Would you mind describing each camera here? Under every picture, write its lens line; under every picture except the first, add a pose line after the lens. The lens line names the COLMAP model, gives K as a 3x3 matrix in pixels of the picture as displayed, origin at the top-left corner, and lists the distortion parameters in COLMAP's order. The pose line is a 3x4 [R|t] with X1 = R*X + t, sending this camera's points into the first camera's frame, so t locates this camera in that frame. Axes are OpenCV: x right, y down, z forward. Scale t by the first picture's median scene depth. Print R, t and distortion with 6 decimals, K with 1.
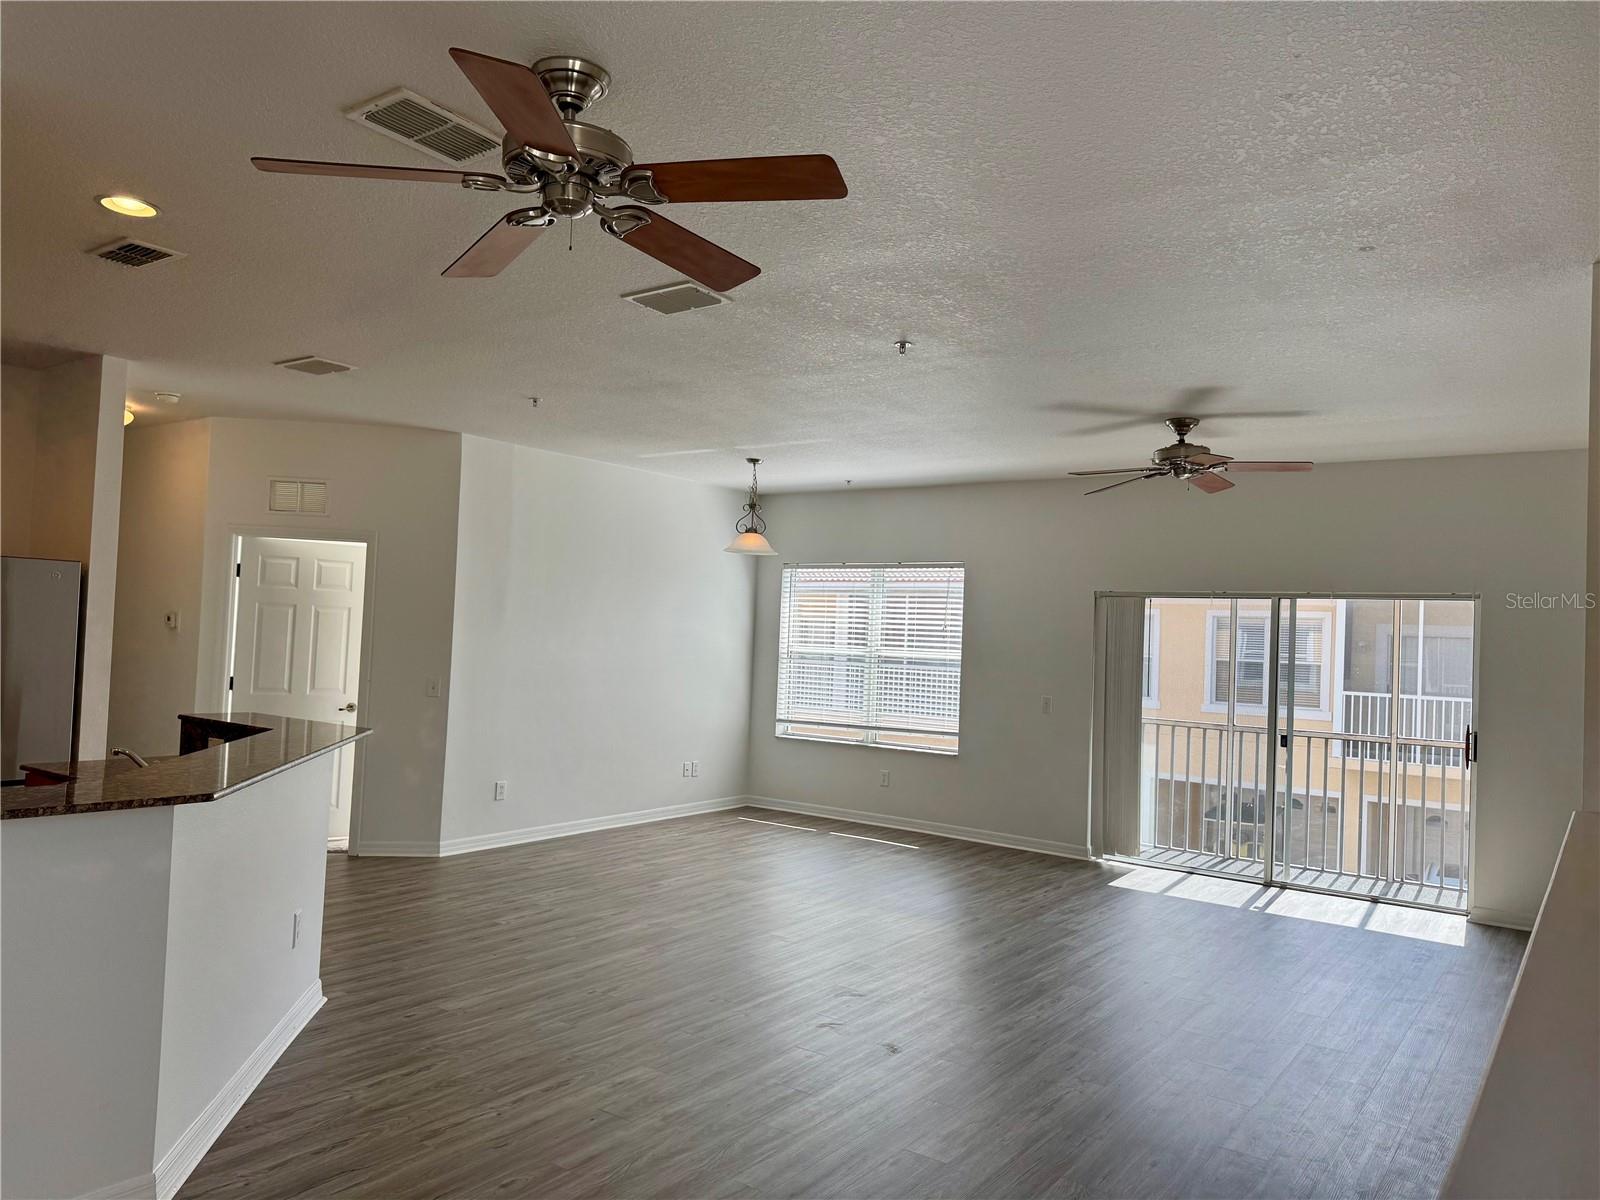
lens RADIAL K [[1117.3, 0, 781.7], [0, 1117.3, 593.7], [0, 0, 1]] dist [0.038357, -0.095745]
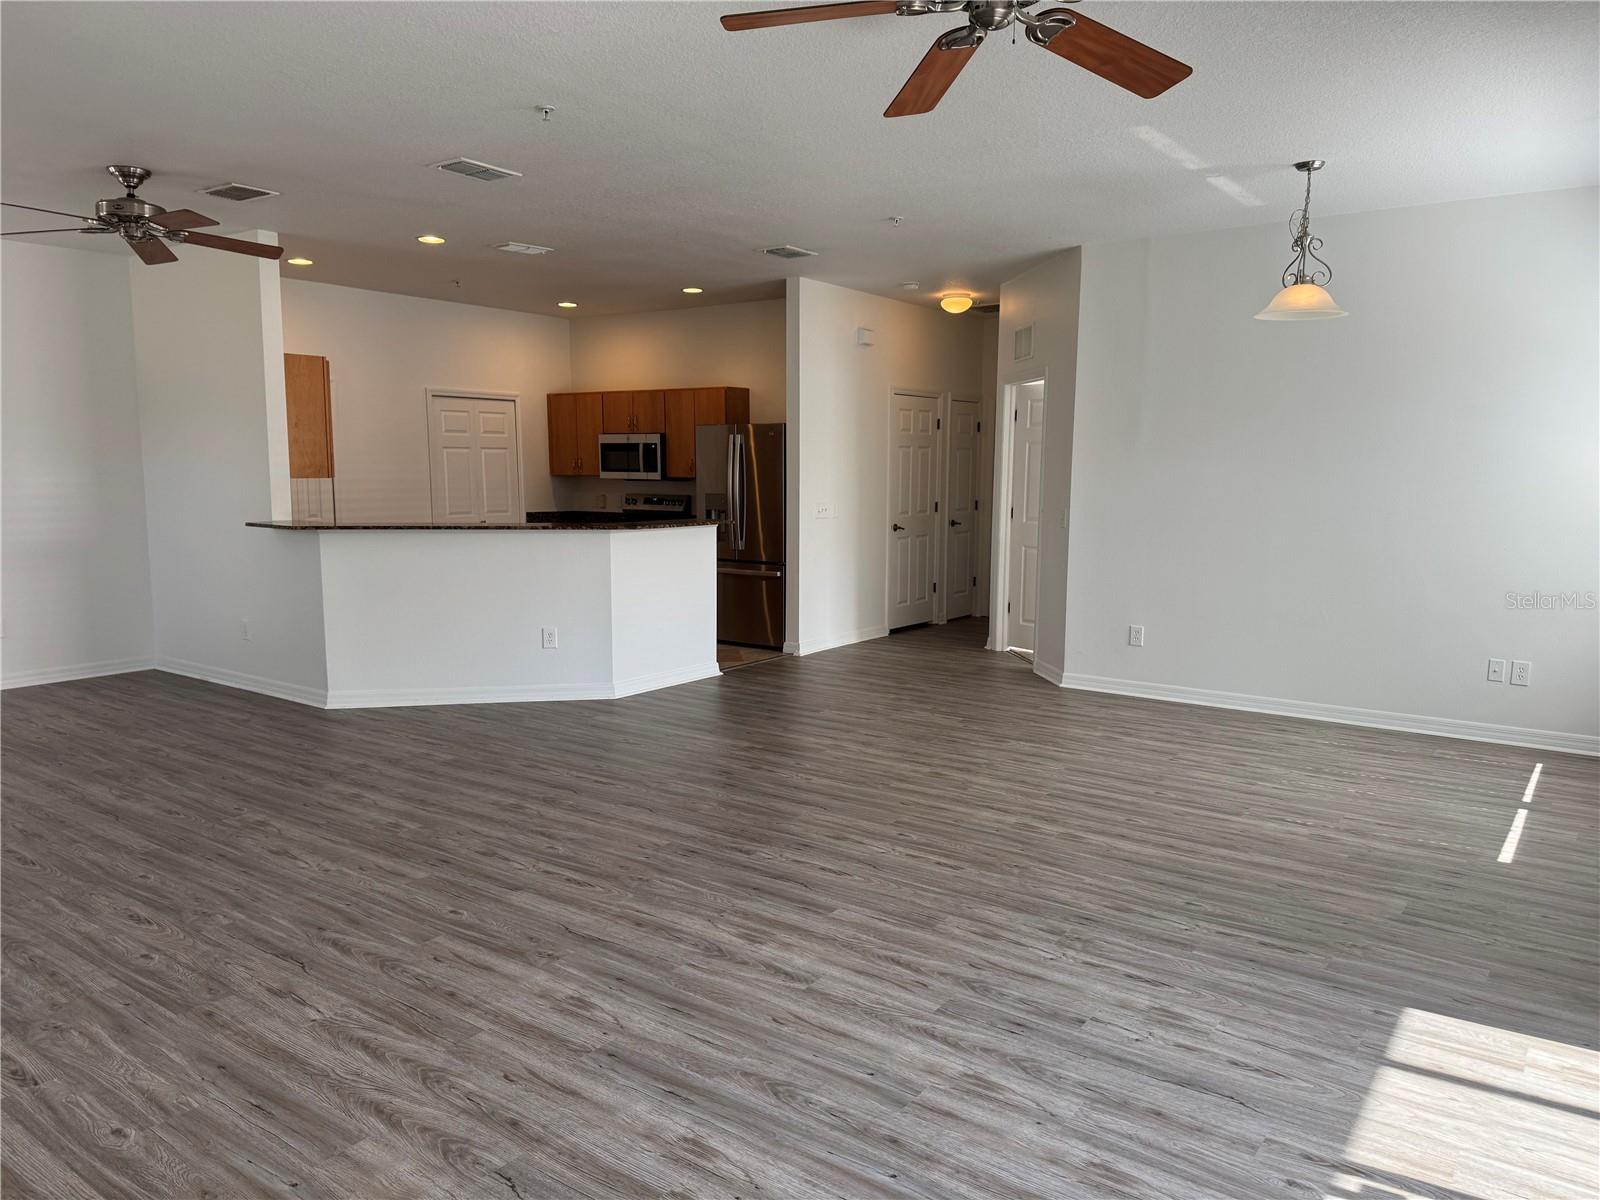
lens RADIAL K [[1123.1, 0, 782.8], [0, 1123.1, 593.6], [0, 0, 1]] dist [0.128296, -0.229485]
pose [[0.013951, 0.079695, -0.996722, 0.837086], [0.029421, 0.996354, 0.080078, 0.080175], [0.999470, -0.030442, 0.011556, 0.922093]]
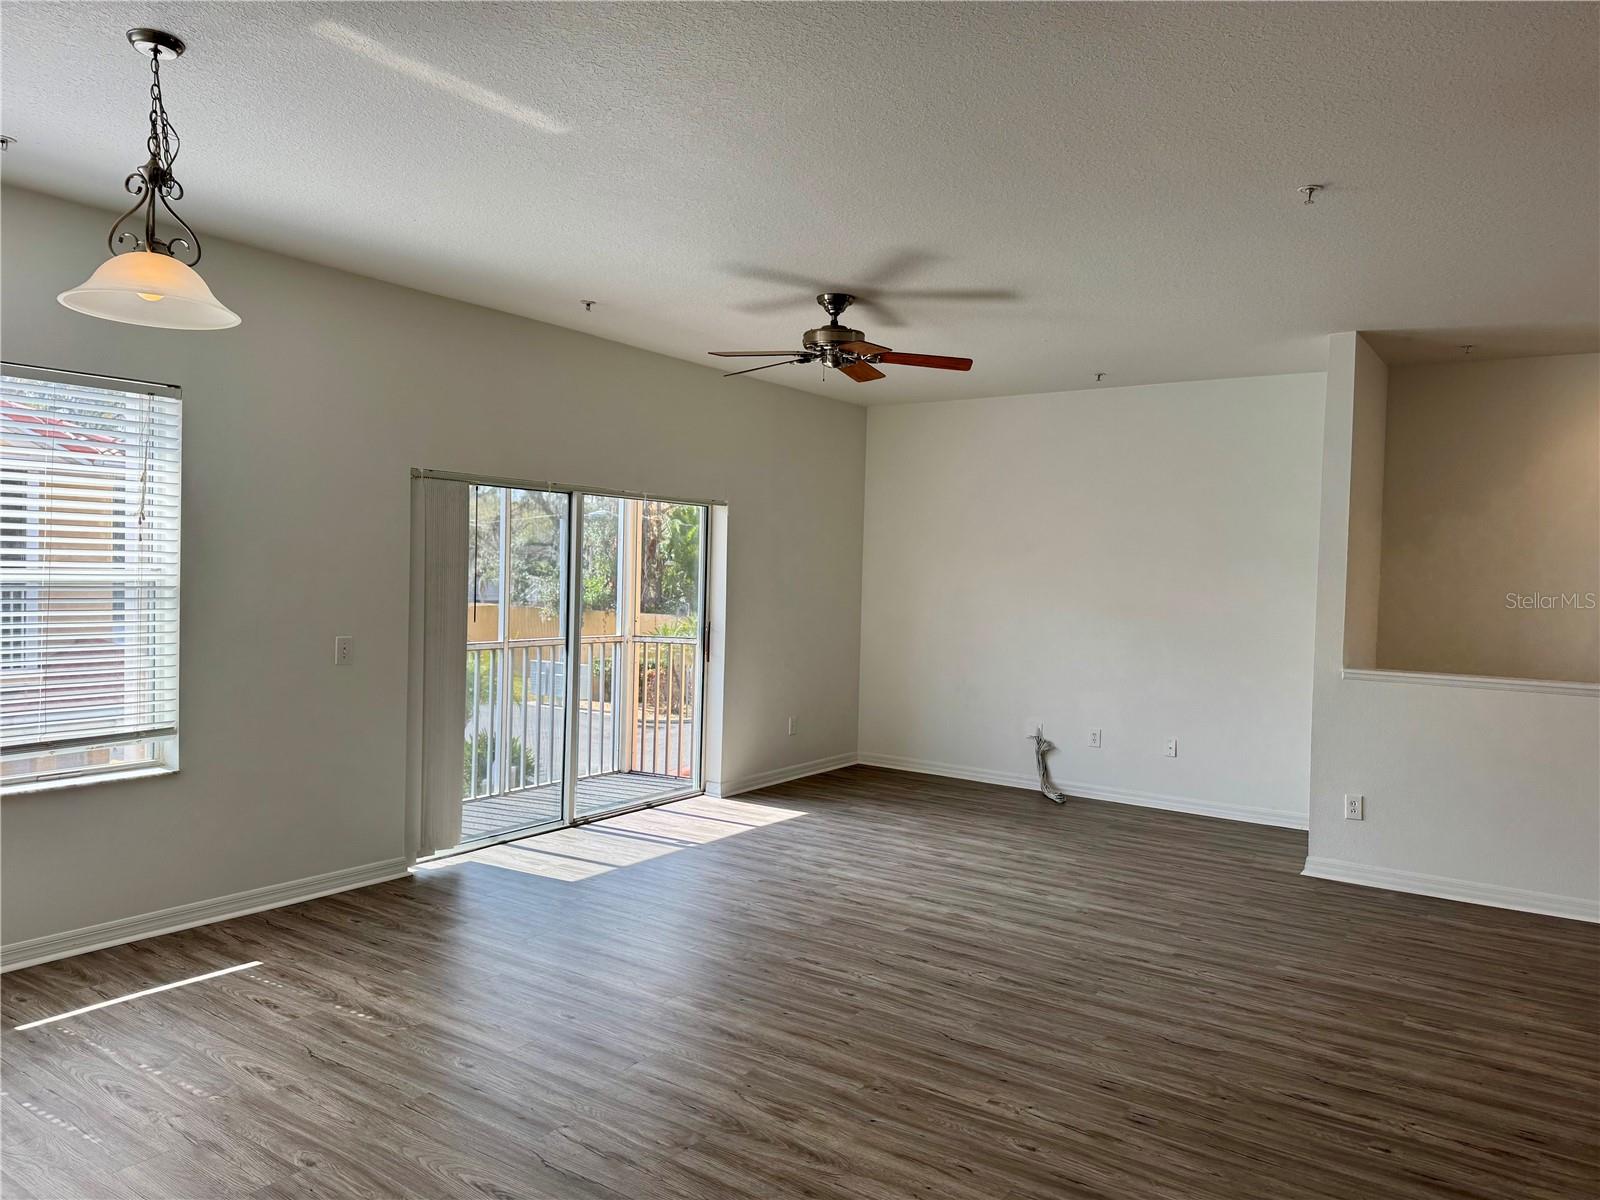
lens RADIAL K [[1118.2, 0, 796.1], [0, 1118.2, 588.0], [0, 0, 1]] dist [0.034298, -0.067060]
pose [[-0.047953, -0.053602, 0.997410, -0.521871], [-0.060840, 0.996862, 0.050648, 0.026271], [-0.996995, -0.058253, -0.051064, 1.082024]]
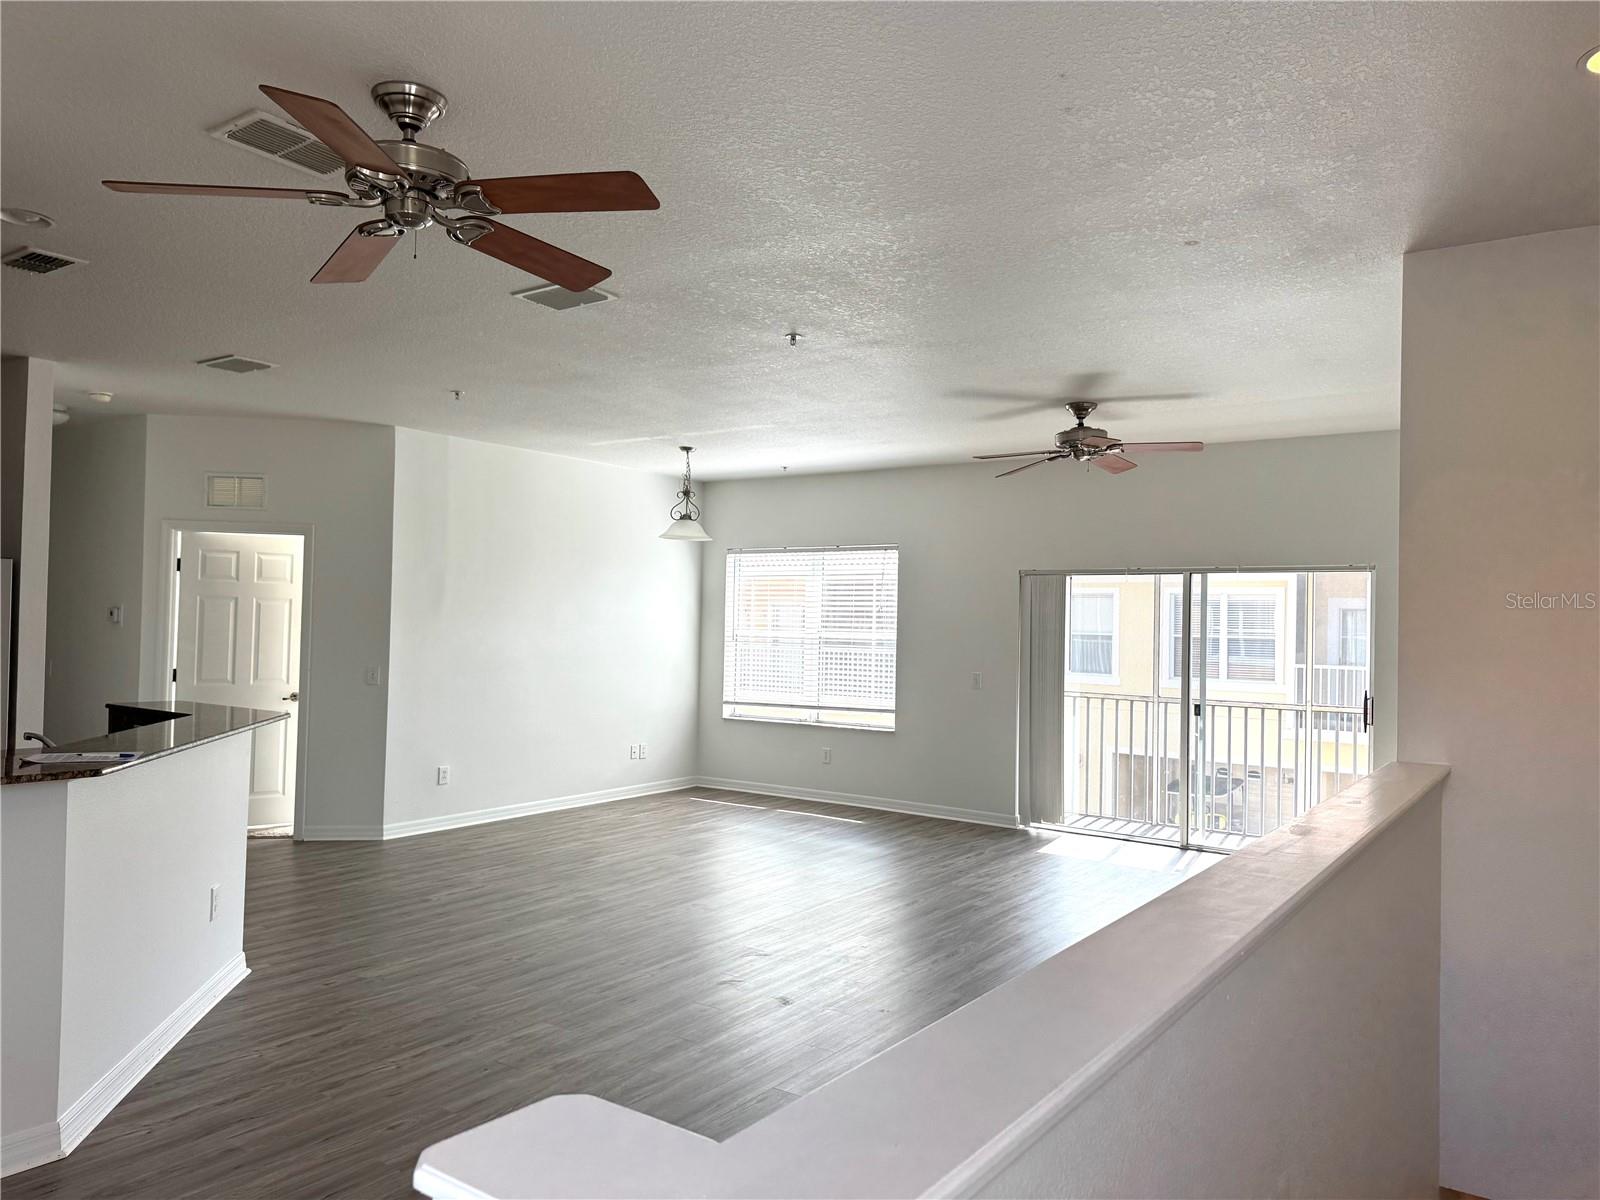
lens RADIAL K [[1120.0, 0, 800.8], [0, 1120.0, 597.4], [0, 0, 1]] dist [0.020722, -0.060645]
pose [[0.999475, -0.019018, 0.026239, 0.066484], [0.018616, 0.999707, 0.015494, 0.004297], [-0.026526, -0.014997, 0.999536, -0.042450]]
